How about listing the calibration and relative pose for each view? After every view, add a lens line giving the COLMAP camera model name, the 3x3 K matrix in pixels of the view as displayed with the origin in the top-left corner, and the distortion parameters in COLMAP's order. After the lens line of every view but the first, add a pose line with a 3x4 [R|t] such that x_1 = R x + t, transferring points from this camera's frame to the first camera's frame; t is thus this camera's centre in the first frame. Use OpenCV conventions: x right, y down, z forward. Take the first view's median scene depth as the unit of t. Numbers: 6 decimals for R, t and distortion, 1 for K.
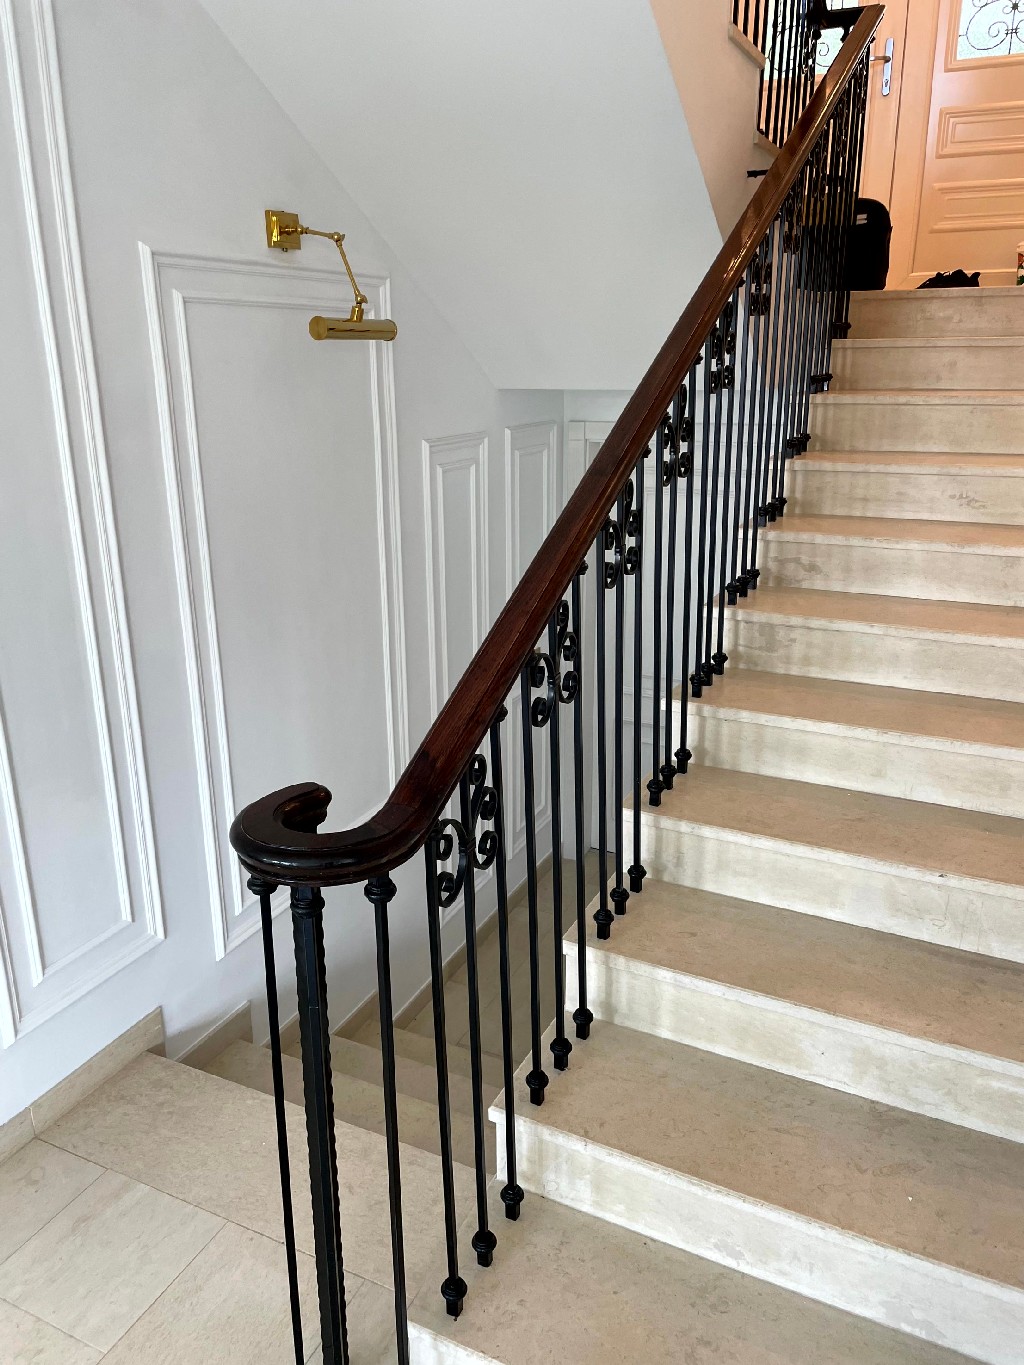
lens RADIAL K [[1030.1, 0, 506.6], [0, 1030.1, 686.3], [0, 0, 1]] dist [0.022284, -0.030870]
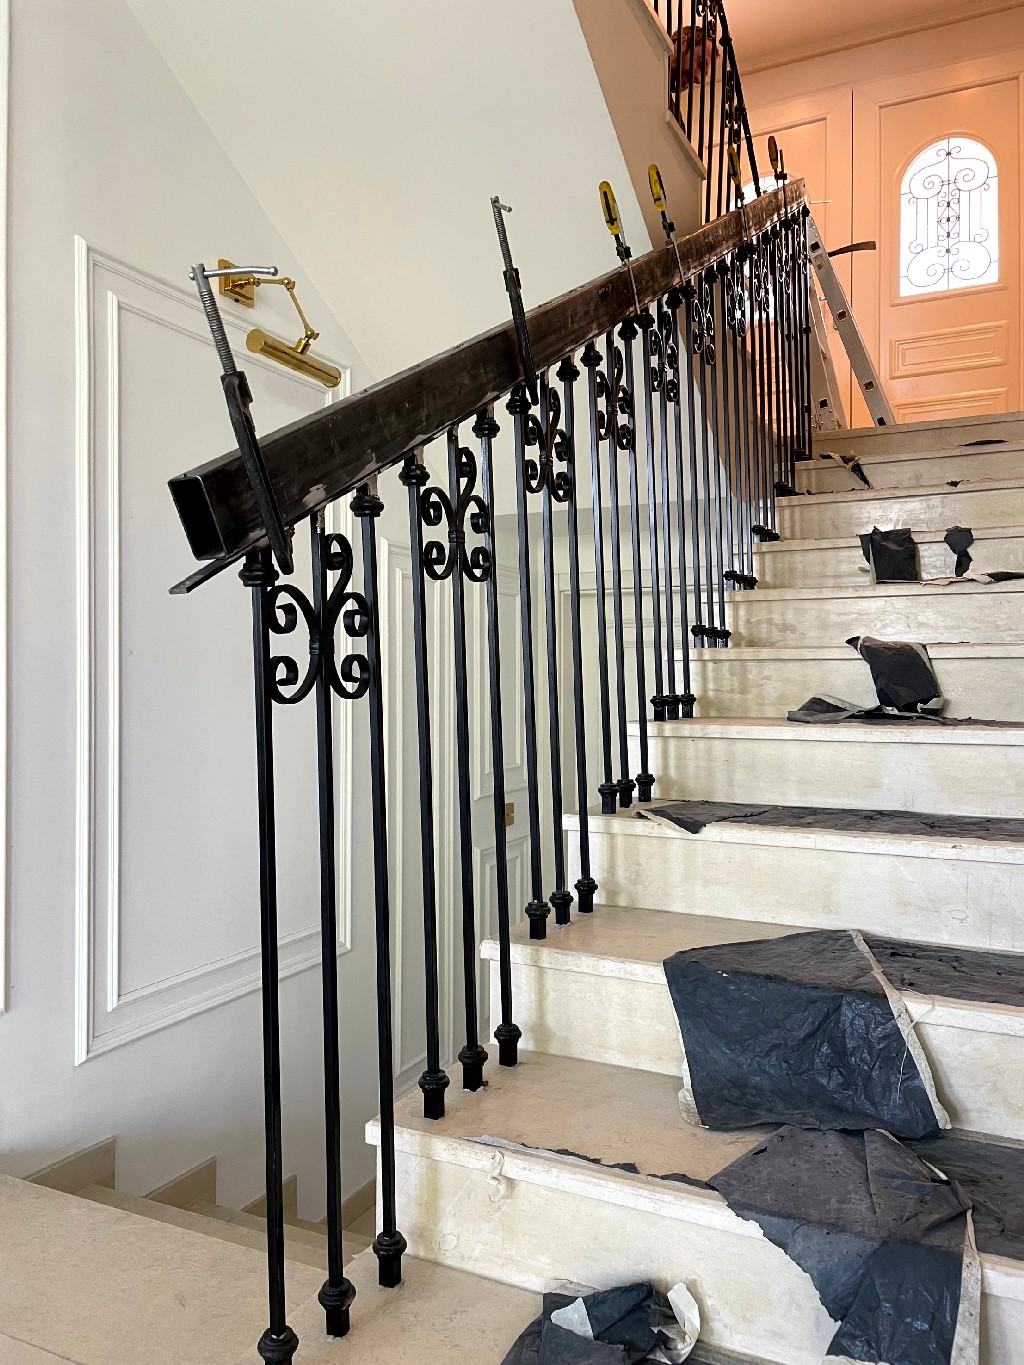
lens RADIAL K [[1030.1, 0, 515.9], [0, 1030.1, 677.5], [0, 0, 1]] dist [0.022284, -0.030870]
pose [[0.999969, 0.007767, 0.000954, 0.068656], [-0.007123, 0.953897, -0.300050, 0.262547], [-0.003241, 0.300034, 0.953923, 0.171233]]
